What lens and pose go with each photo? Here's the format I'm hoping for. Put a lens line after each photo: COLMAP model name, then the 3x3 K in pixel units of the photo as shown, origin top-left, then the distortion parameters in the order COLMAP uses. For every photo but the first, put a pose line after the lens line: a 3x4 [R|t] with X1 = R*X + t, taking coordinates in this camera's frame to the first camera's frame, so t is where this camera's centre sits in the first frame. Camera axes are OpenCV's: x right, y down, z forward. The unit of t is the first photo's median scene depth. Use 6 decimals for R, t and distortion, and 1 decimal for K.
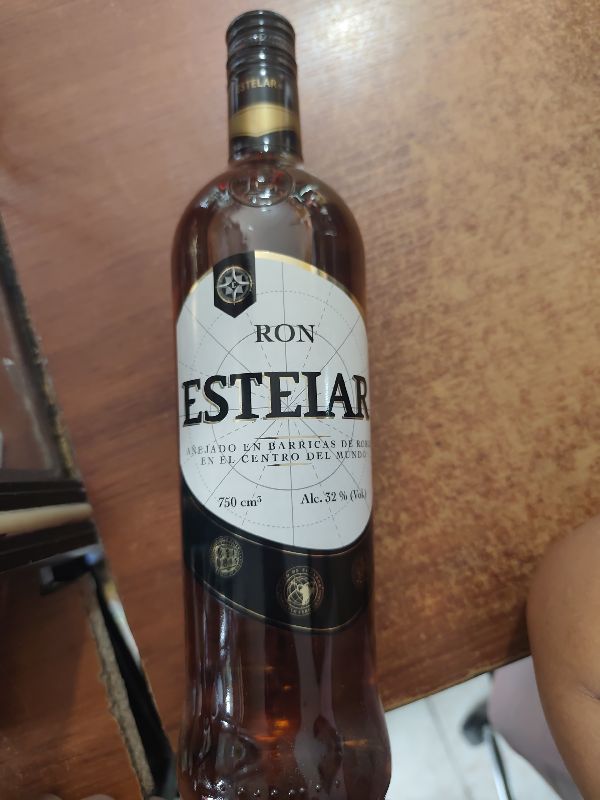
lens RADIAL K [[552.0, 0, 304.3], [0, 552.0, 401.0], [0, 0, 1]] dist [-0.032660, -0.007311]
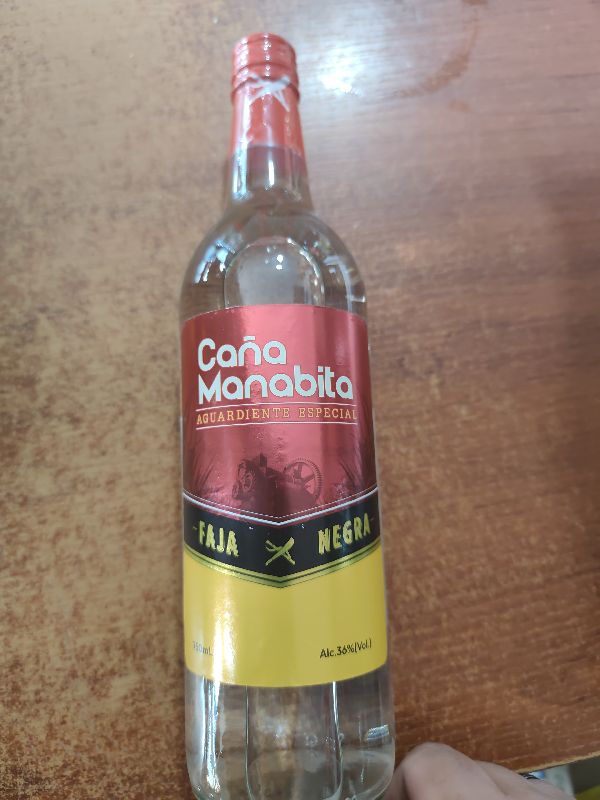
lens RADIAL K [[552.0, 0, 304.3], [0, 552.0, 401.0], [0, 0, 1]] dist [-0.032660, -0.007311]
pose [[0.978416, 0.198432, 0.057673, 0.657479], [-0.197120, 0.979989, -0.027669, -0.415851], [-0.062009, 0.015703, 0.997952, 0.015284]]
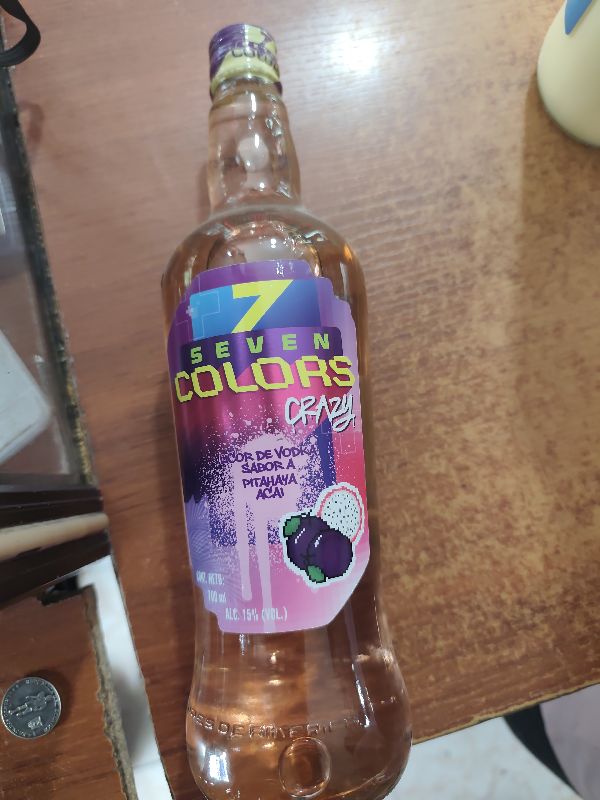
lens RADIAL K [[552.0, 0, 304.3], [0, 552.0, 401.0], [0, 0, 1]] dist [-0.032660, -0.007311]
pose [[0.992466, 0.107391, 0.058985, -0.119071], [-0.106519, 0.994152, -0.017747, -0.027682], [-0.060546, 0.011331, 0.998101, 0.015492]]
